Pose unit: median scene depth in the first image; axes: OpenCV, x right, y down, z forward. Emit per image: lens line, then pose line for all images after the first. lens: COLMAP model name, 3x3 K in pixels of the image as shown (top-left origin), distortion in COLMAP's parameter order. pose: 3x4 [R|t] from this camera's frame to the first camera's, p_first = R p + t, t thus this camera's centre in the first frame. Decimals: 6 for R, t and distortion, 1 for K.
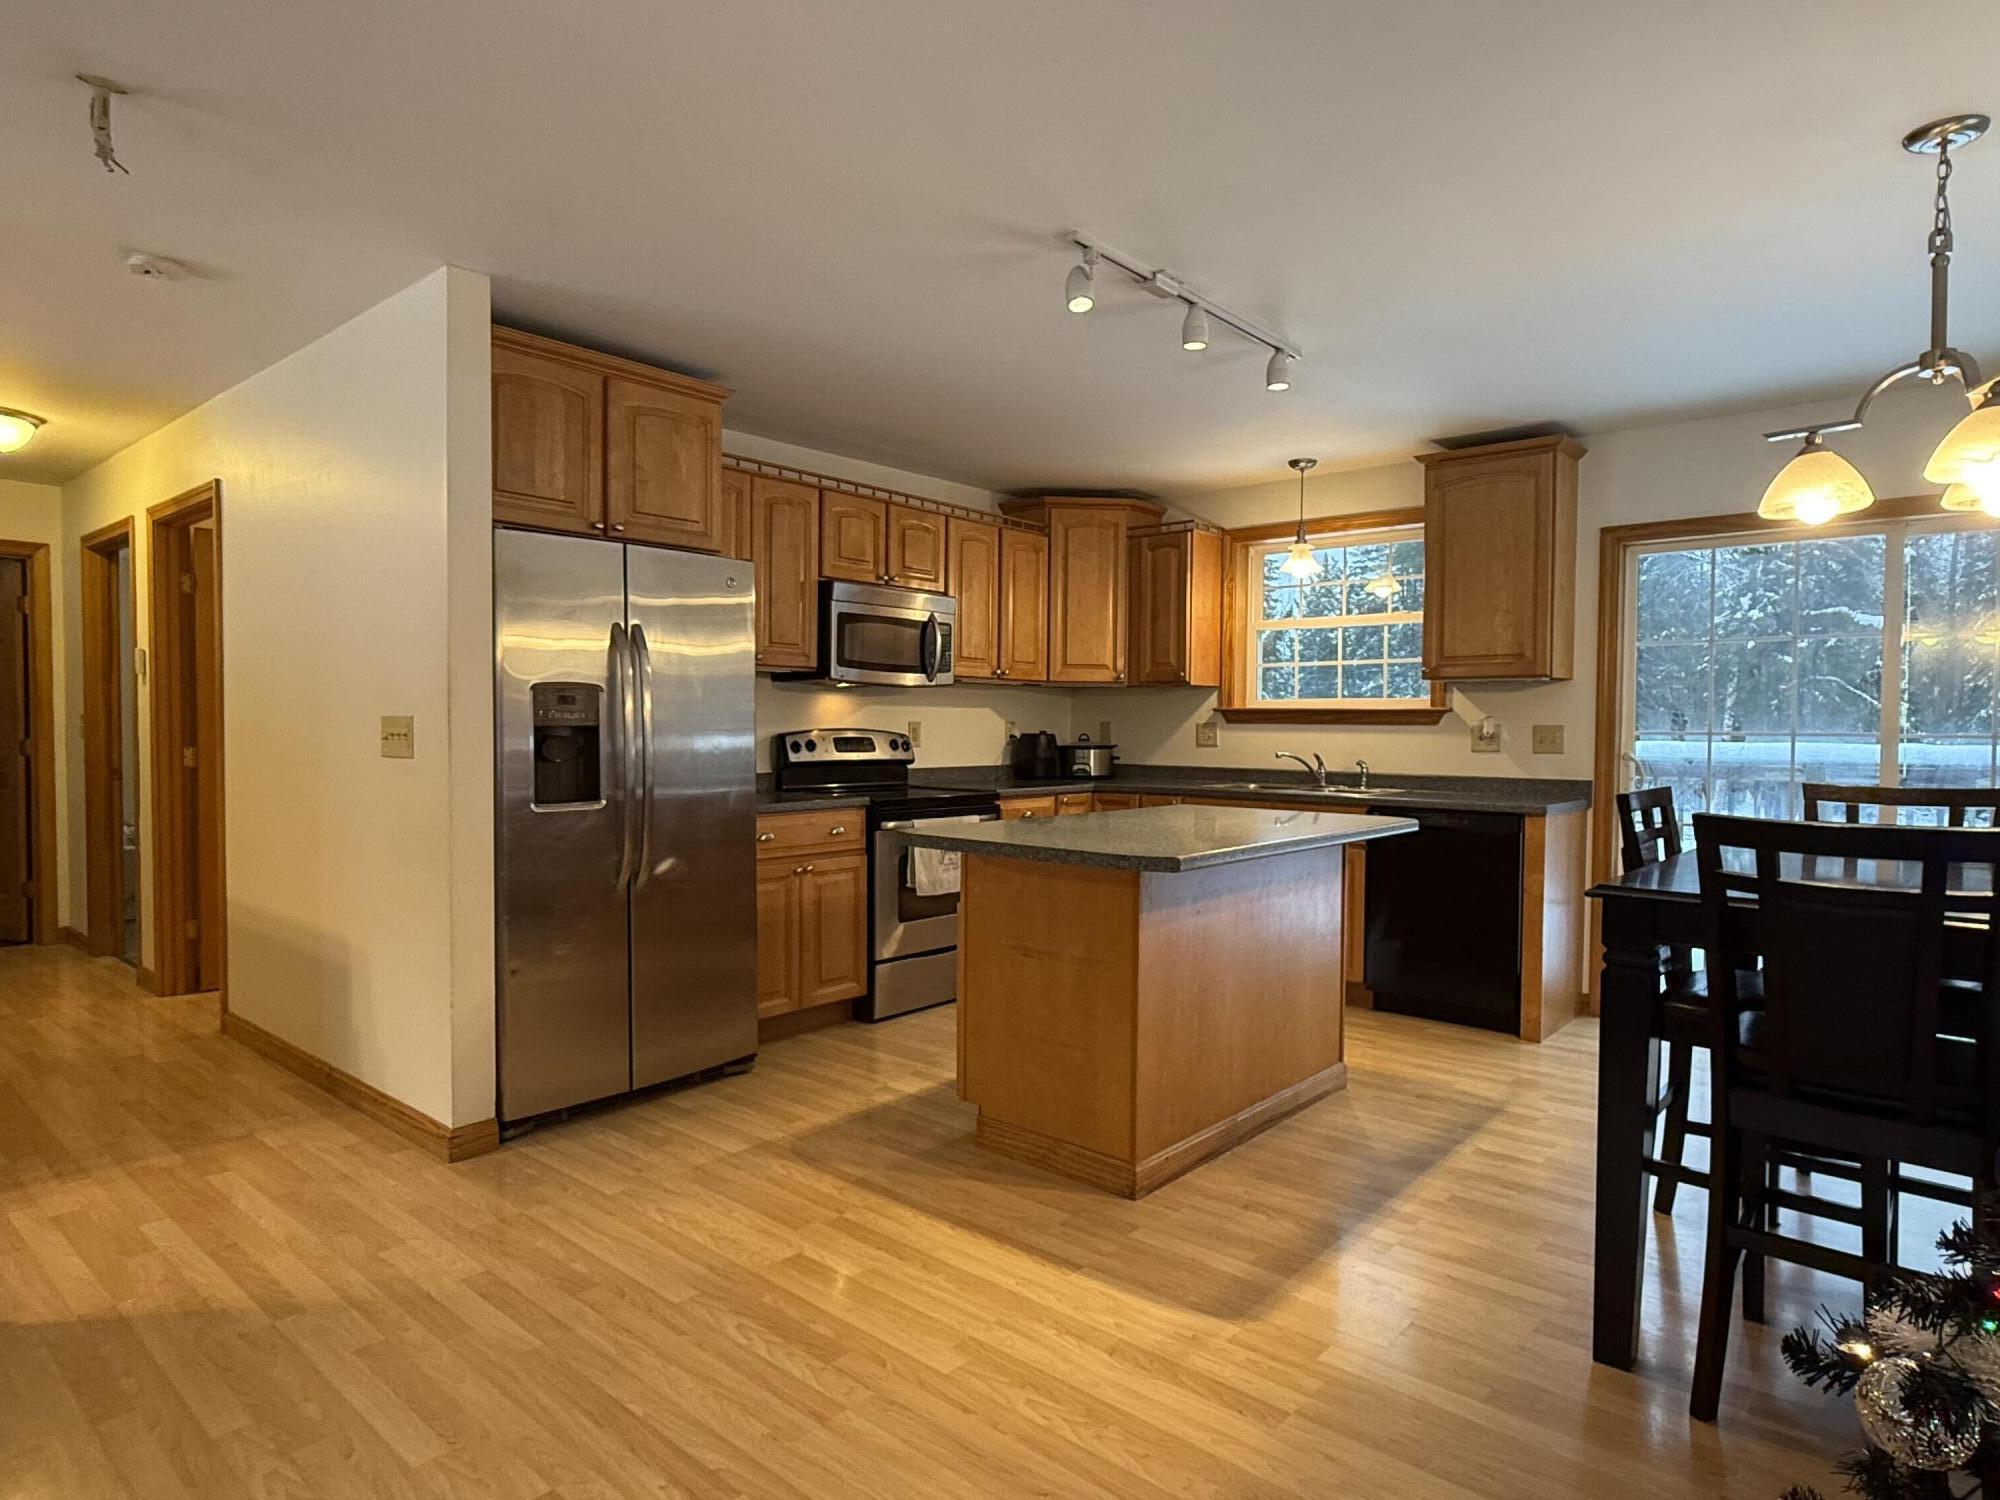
lens RADIAL K [[1148.2, 0, 1007.9], [0, 1148.2, 755.8], [0, 0, 1]] dist [-0.002241, 0.001929]
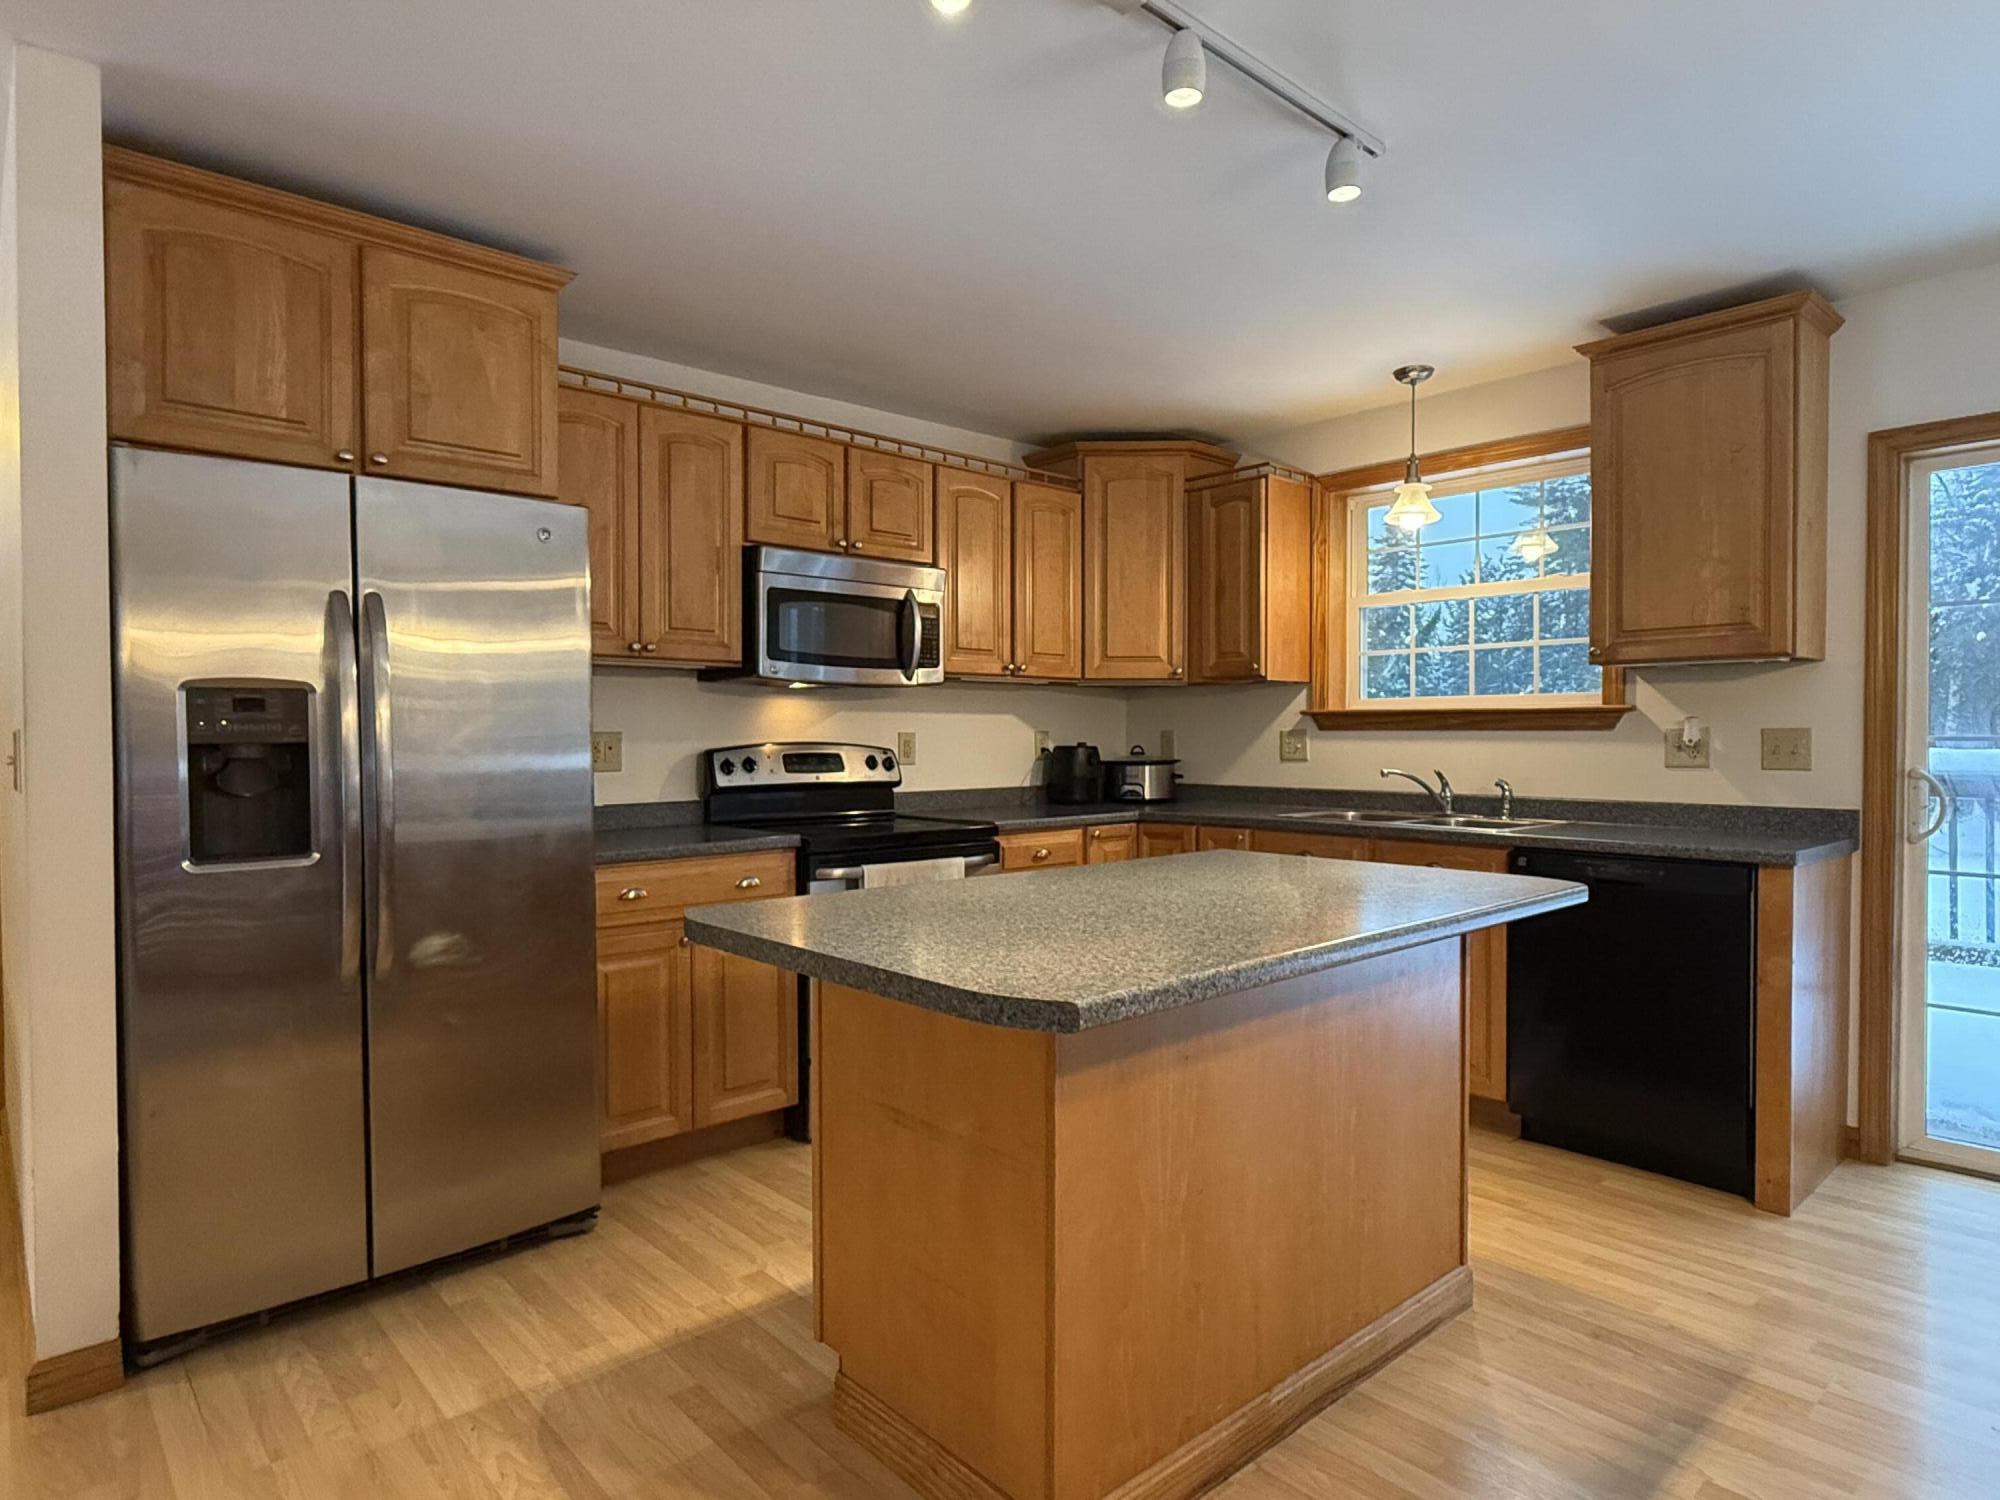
lens RADIAL K [[1148.2, 0, 1006.2], [0, 1148.2, 753.1], [0, 0, 1]] dist [-0.002241, 0.001929]
pose [[0.992418, -0.007676, -0.122669, 0.101494], [0.006207, 0.999904, -0.012356, -0.006767], [0.122752, 0.011501, 0.992371, 0.286228]]
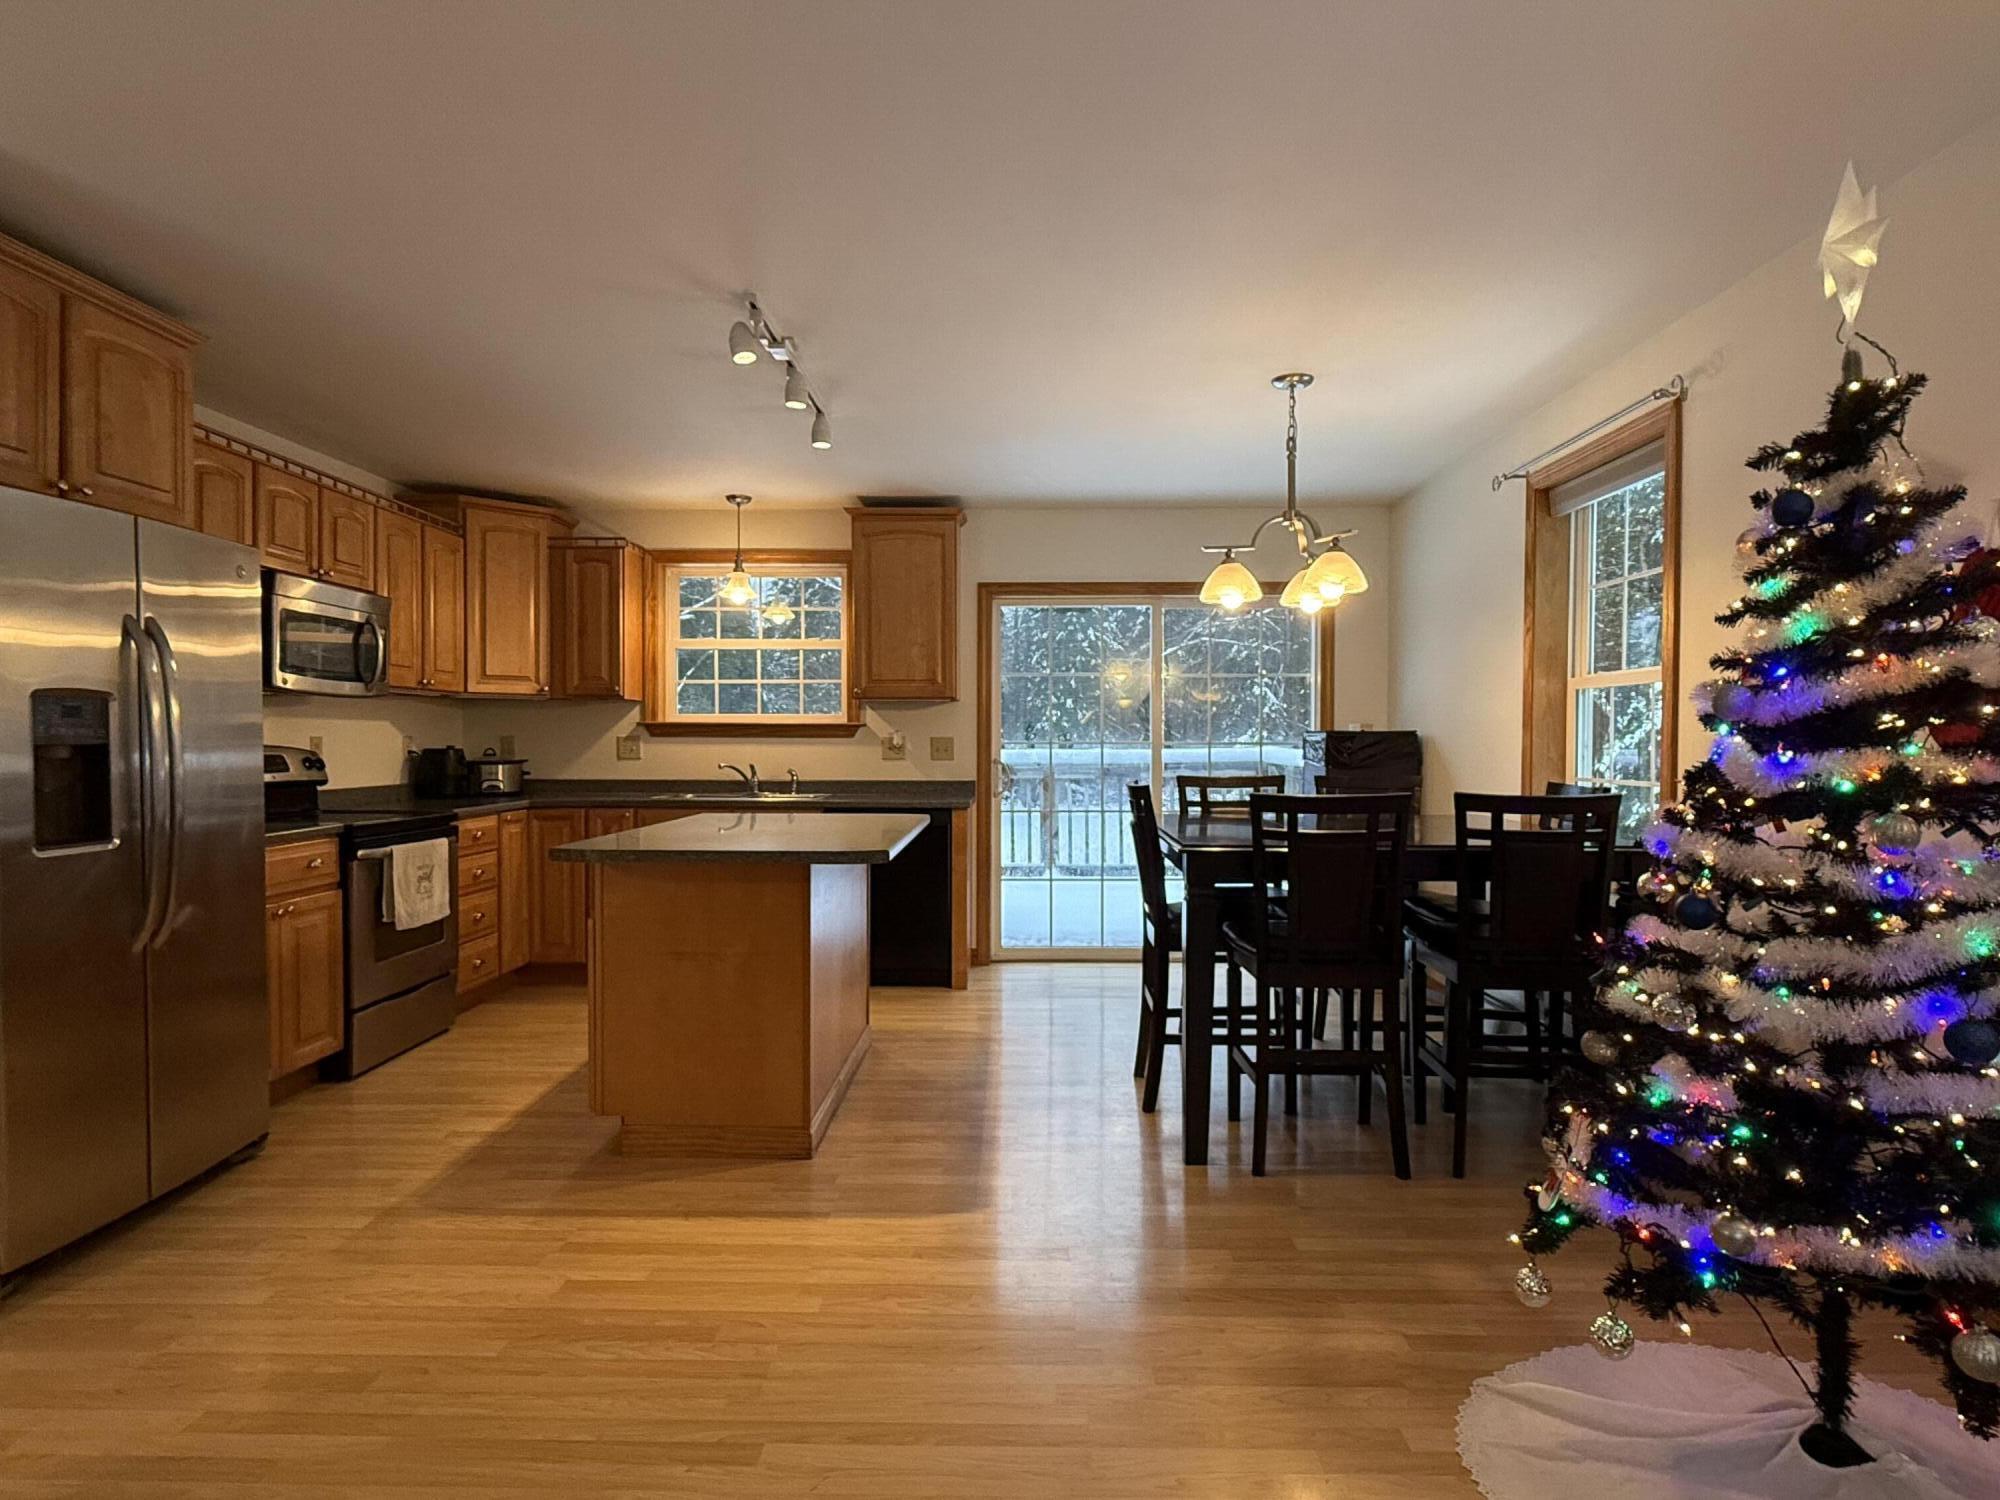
lens RADIAL K [[1148.2, 0, 1013.1], [0, 1148.2, 755.4], [0, 0, 1]] dist [-0.002241, 0.001929]
pose [[0.764908, -0.014744, 0.643971, -0.293116], [0.021281, 0.999771, -0.002388, -0.002589], [-0.643788, 0.015531, 0.765046, -0.001234]]
